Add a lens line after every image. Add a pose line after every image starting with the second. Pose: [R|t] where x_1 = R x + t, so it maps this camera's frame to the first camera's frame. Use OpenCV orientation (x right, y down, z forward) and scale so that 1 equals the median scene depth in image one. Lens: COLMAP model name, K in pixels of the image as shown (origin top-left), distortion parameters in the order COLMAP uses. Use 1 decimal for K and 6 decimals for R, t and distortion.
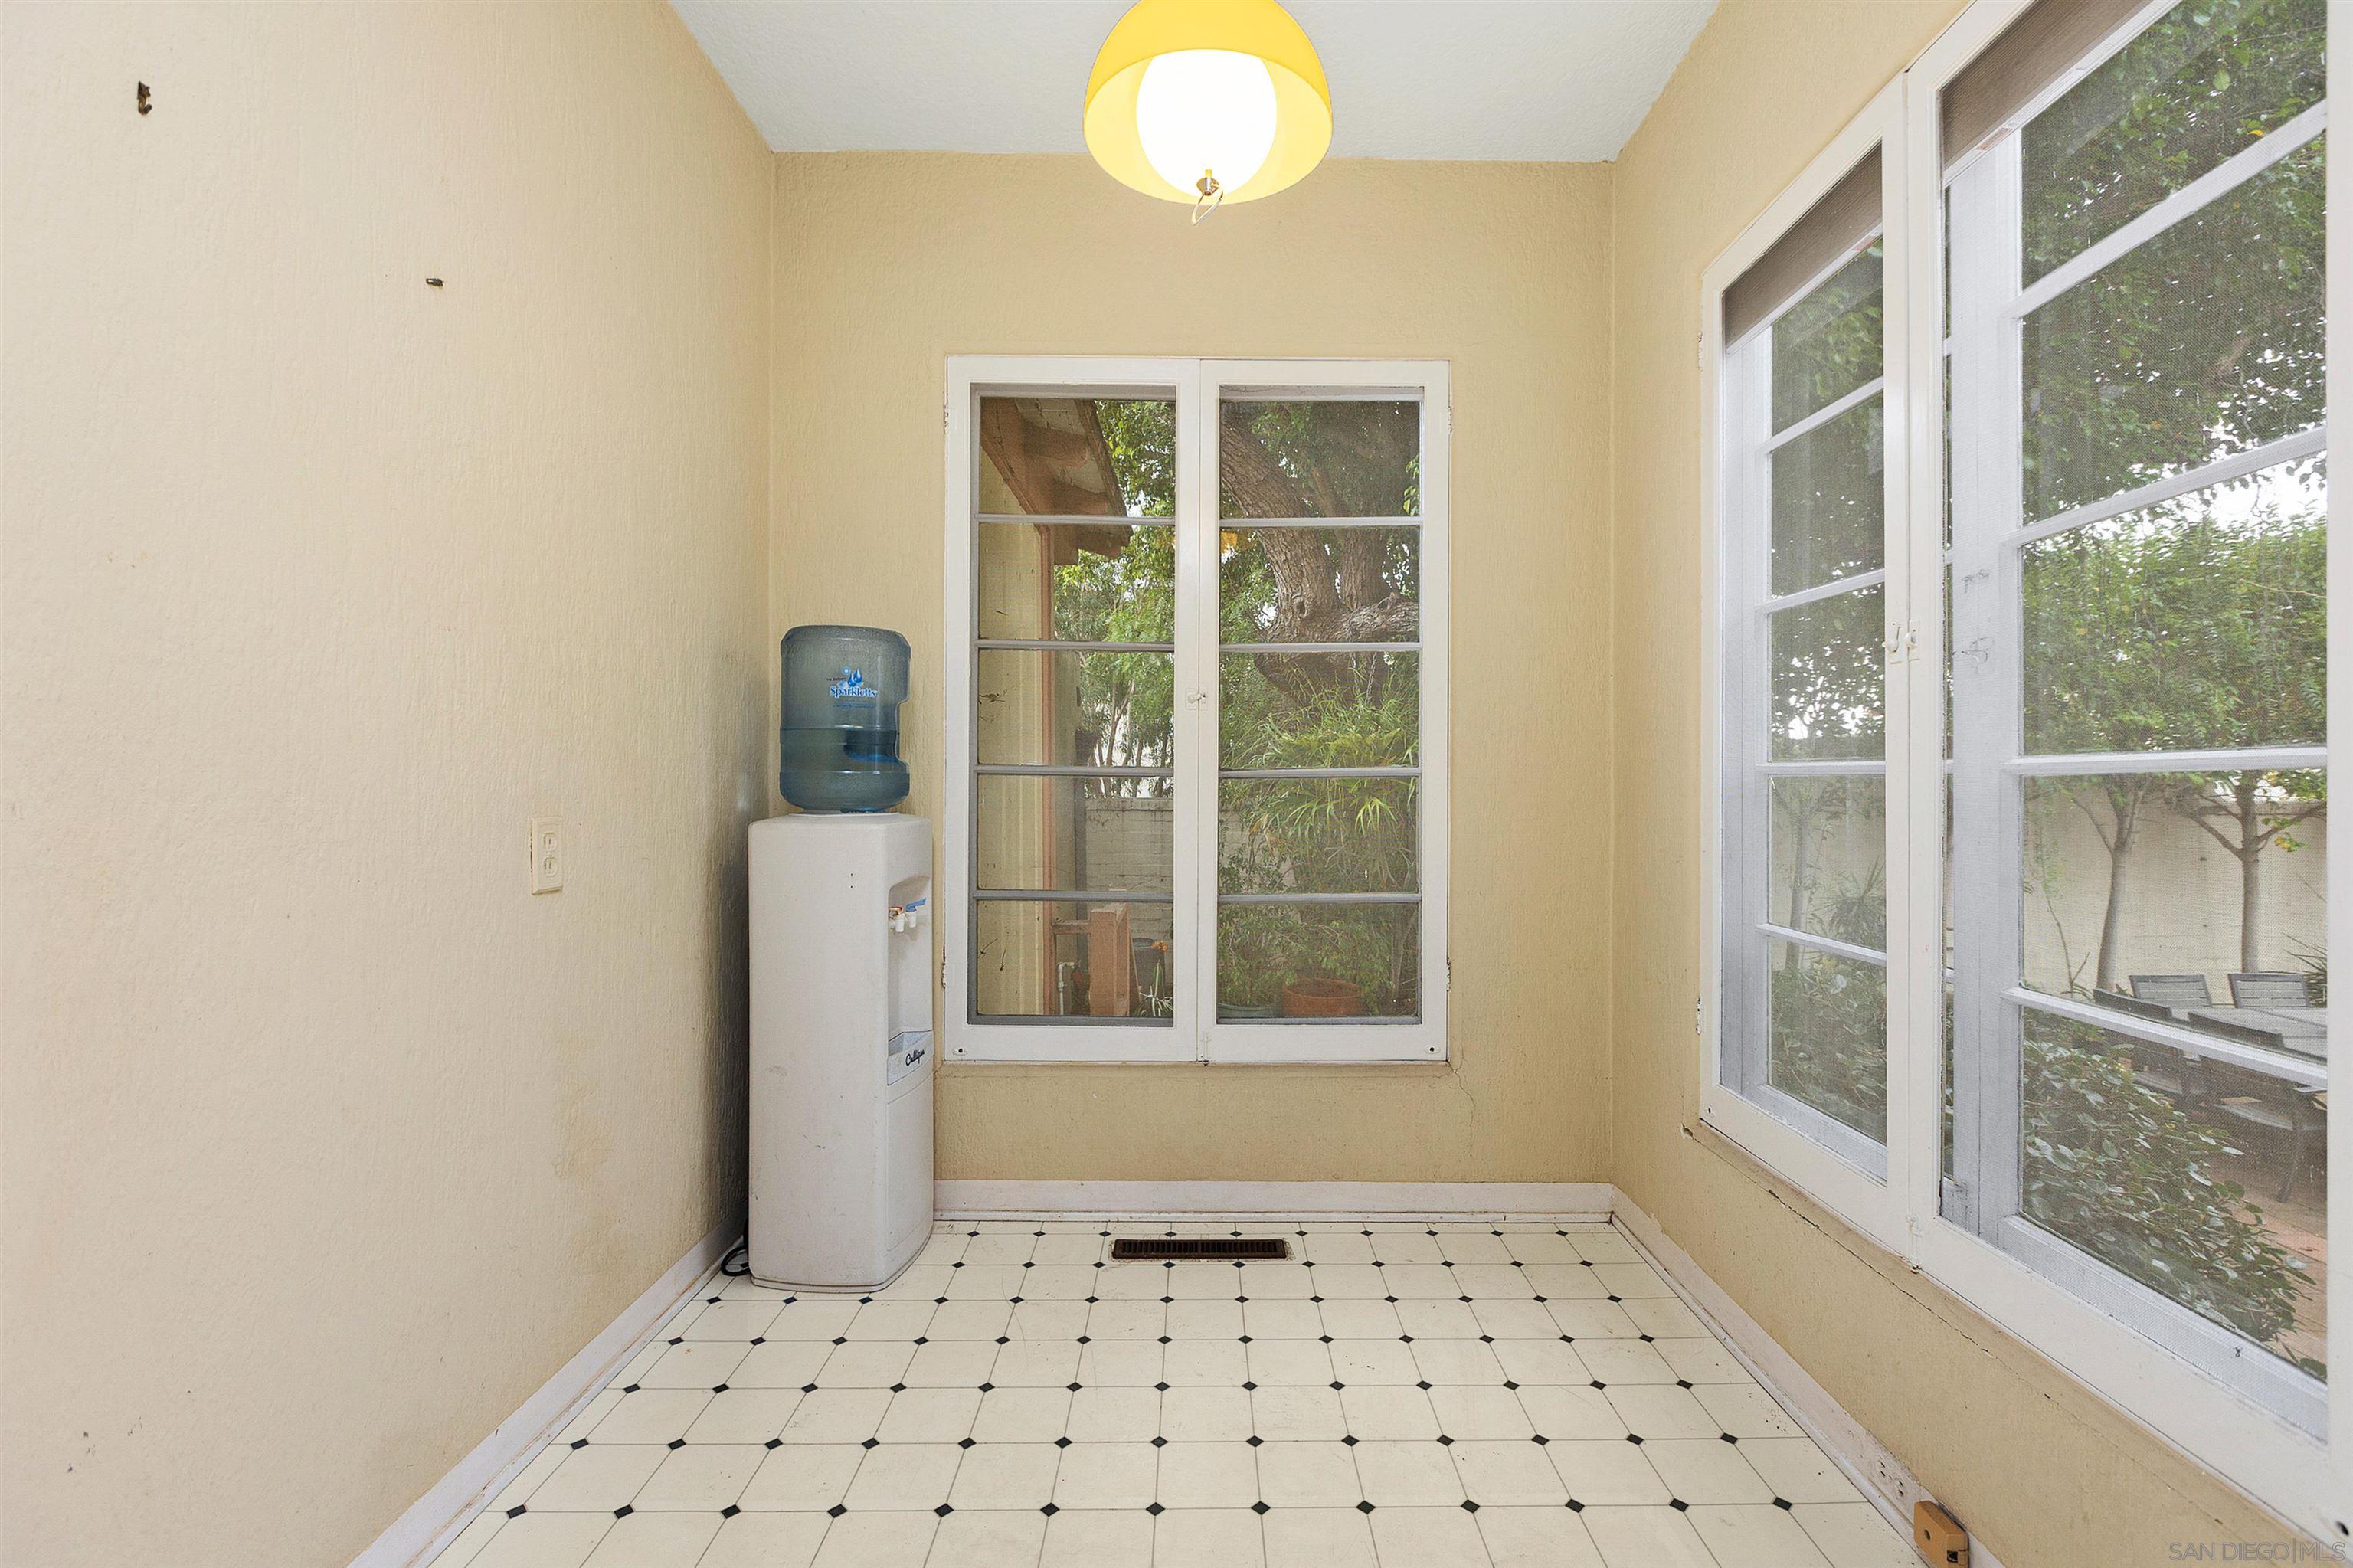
lens RADIAL K [[1050.9, 0, 1188.3], [0, 1050.9, 775.3], [0, 0, 1]] dist [-0.002798, 0.000179]
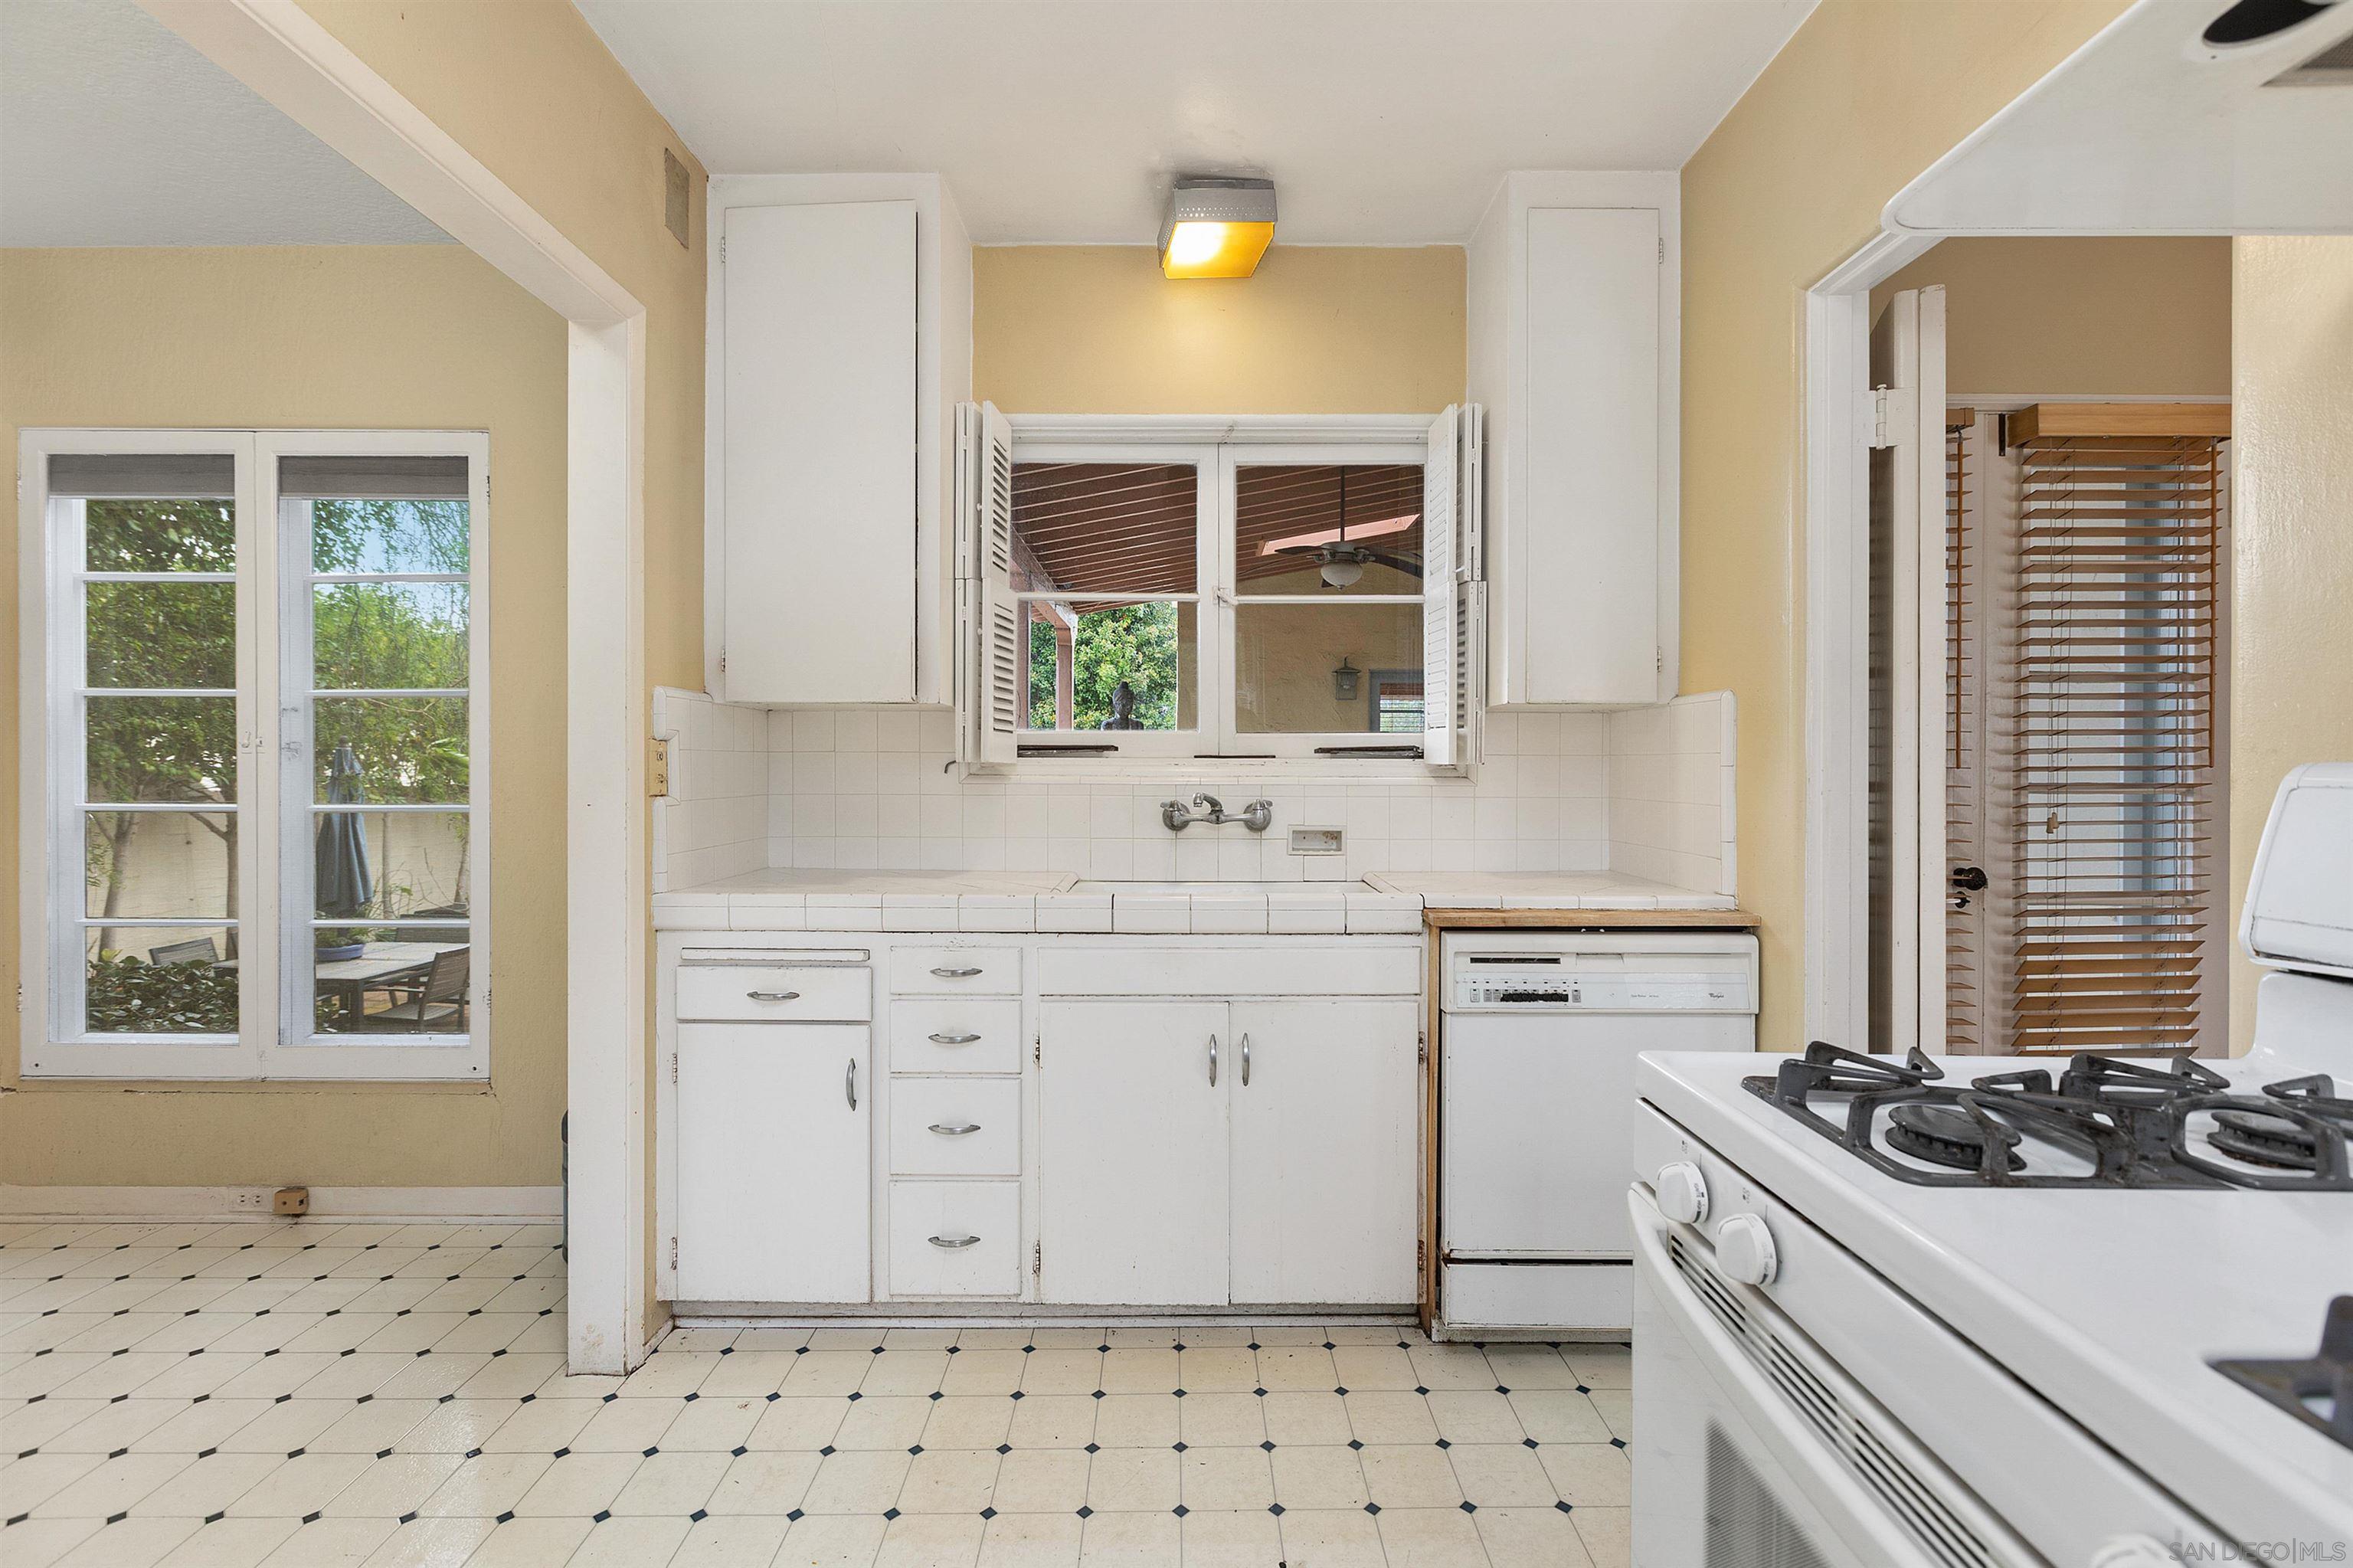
lens RADIAL K [[1050.9, 0, 1213.6], [0, 1050.9, 769.0], [0, 0, 1]] dist [-0.002798, 0.000179]
pose [[-0.012292, -0.007102, 0.999899, -0.675474], [-0.008537, 0.999939, 0.006998, -0.063141], [-0.999888, -0.008450, -0.012352, -0.378878]]
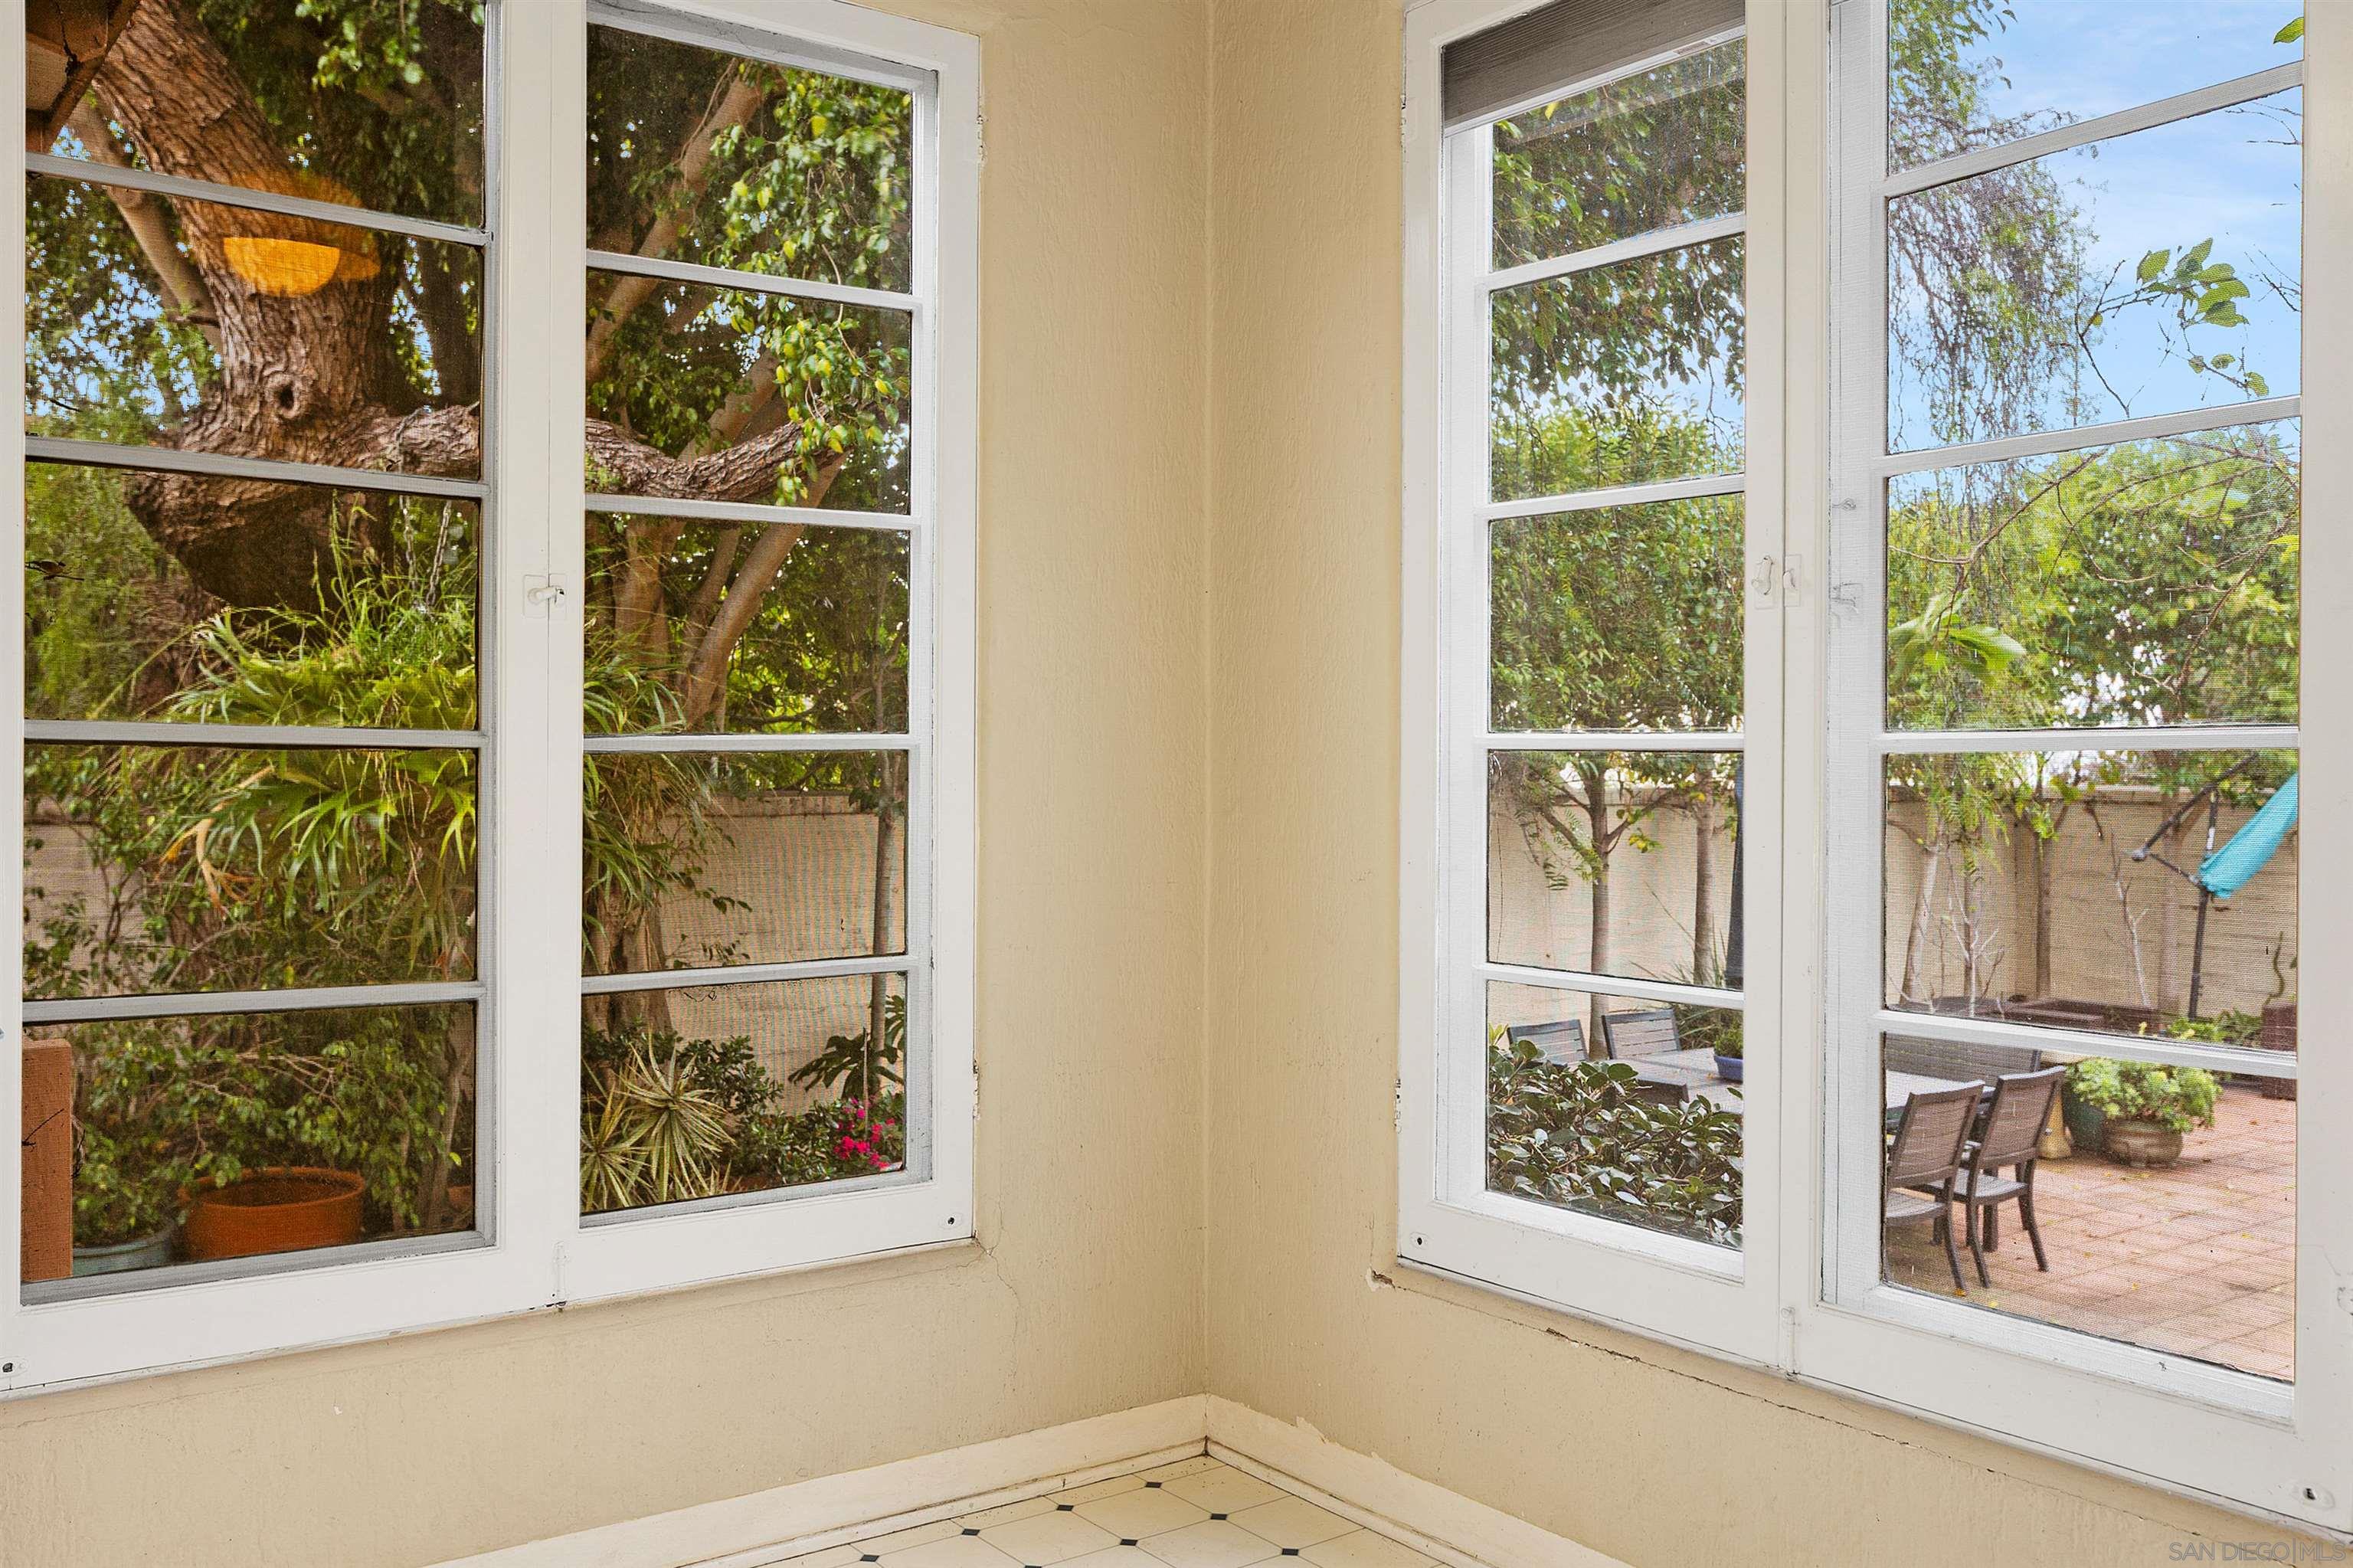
lens RADIAL K [[2035.4, 0, 1167.2], [0, 2035.4, 761.2], [0, 0, 1]] dist [-0.003480, 0.002779]
pose [[0.803368, 0.001460, 0.595481, -0.337174], [-0.005633, 0.999971, 0.005147, 0.000964], [-0.595456, -0.007489, 0.803353, 0.028376]]
